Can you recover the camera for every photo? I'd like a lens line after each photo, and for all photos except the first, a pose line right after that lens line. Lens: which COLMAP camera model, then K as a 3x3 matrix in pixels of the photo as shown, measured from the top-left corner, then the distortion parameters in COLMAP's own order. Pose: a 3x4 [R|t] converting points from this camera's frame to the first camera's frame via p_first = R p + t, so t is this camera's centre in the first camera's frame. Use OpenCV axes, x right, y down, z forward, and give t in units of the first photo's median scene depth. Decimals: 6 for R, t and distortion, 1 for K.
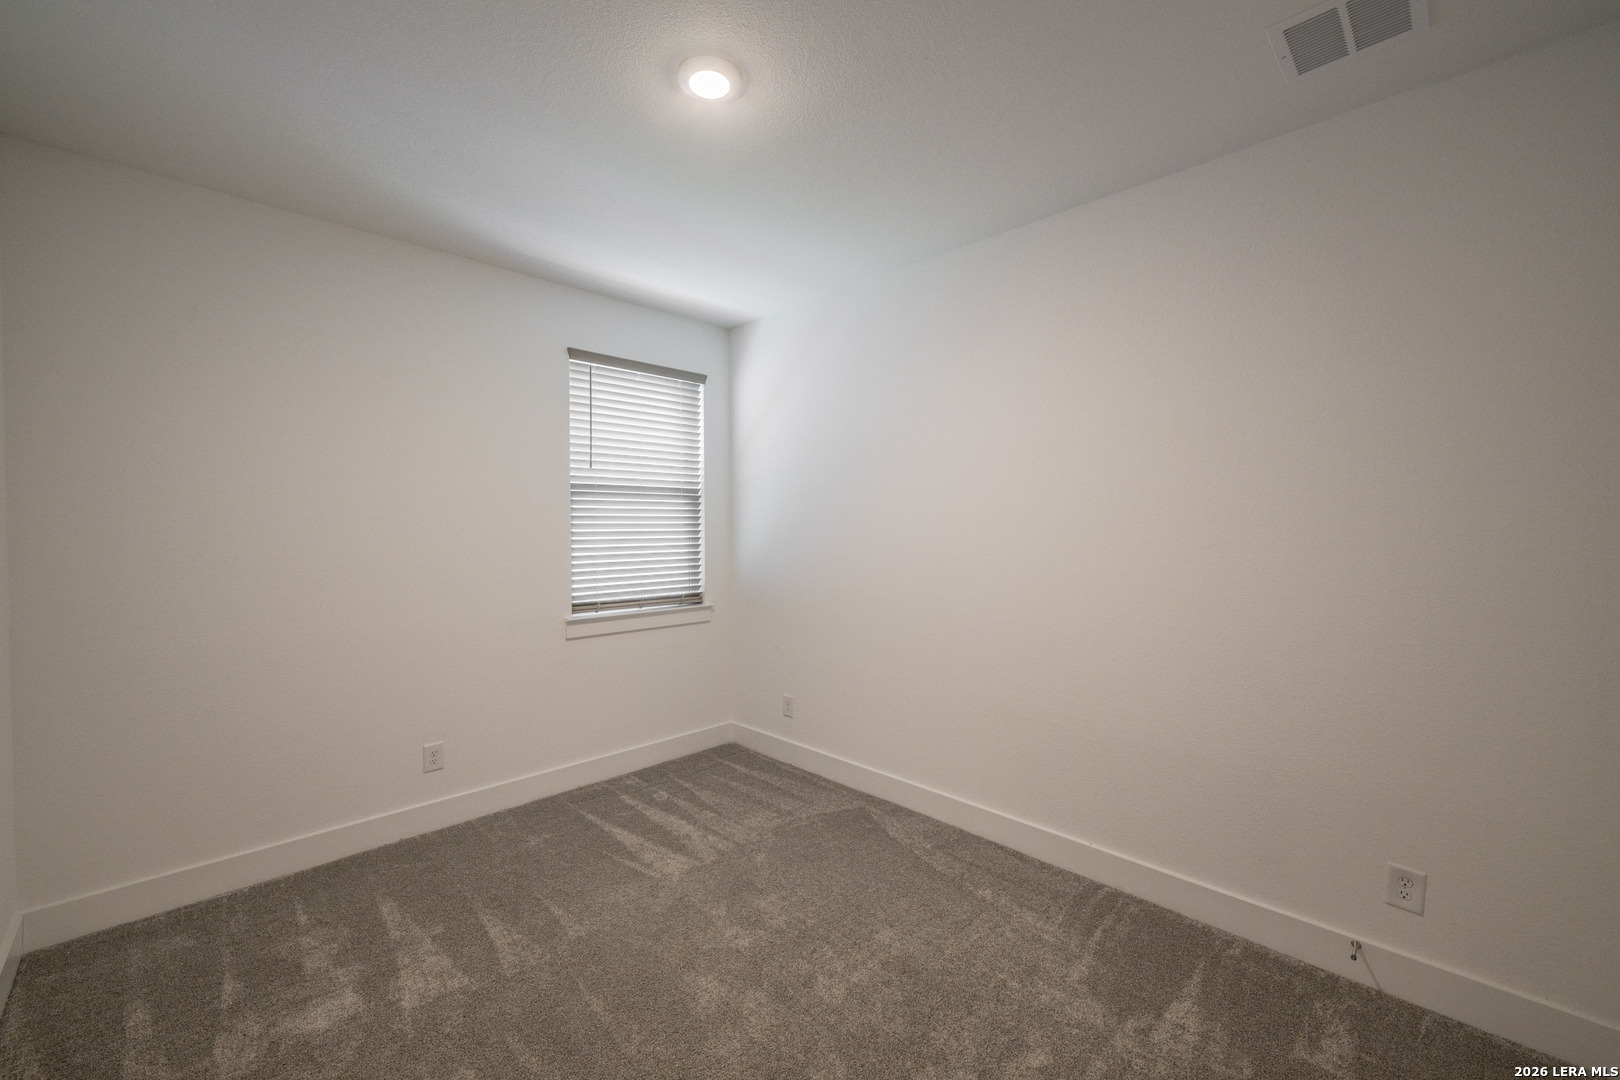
lens RADIAL K [[647.2, 0, 816.6], [0, 647.2, 534.3], [0, 0, 1]] dist [0.002239, 0.000838]
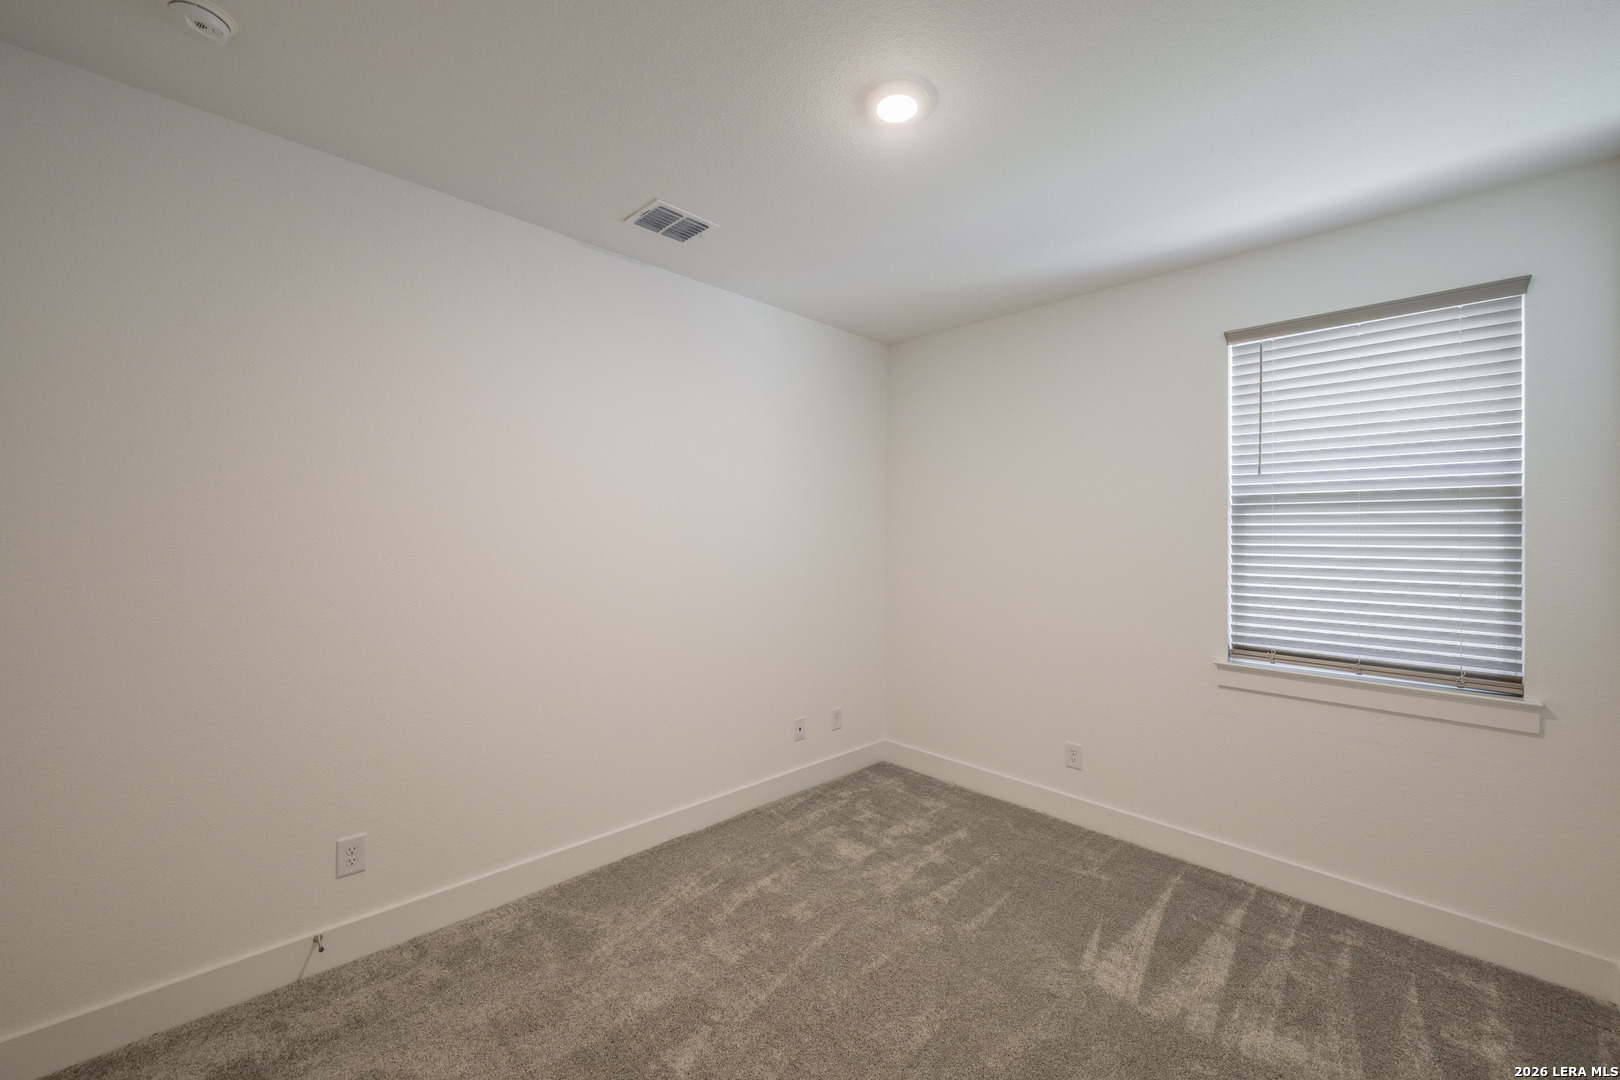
lens RADIAL K [[647.2, 0, 794.5], [0, 647.2, 530.5], [0, 0, 1]] dist [0.002239, 0.000838]
pose [[-0.028062, -0.005217, -0.999593, 0.443250], [-0.026221, 0.999646, -0.004481, -0.017148], [0.999262, 0.026084, -0.028189, 0.466817]]
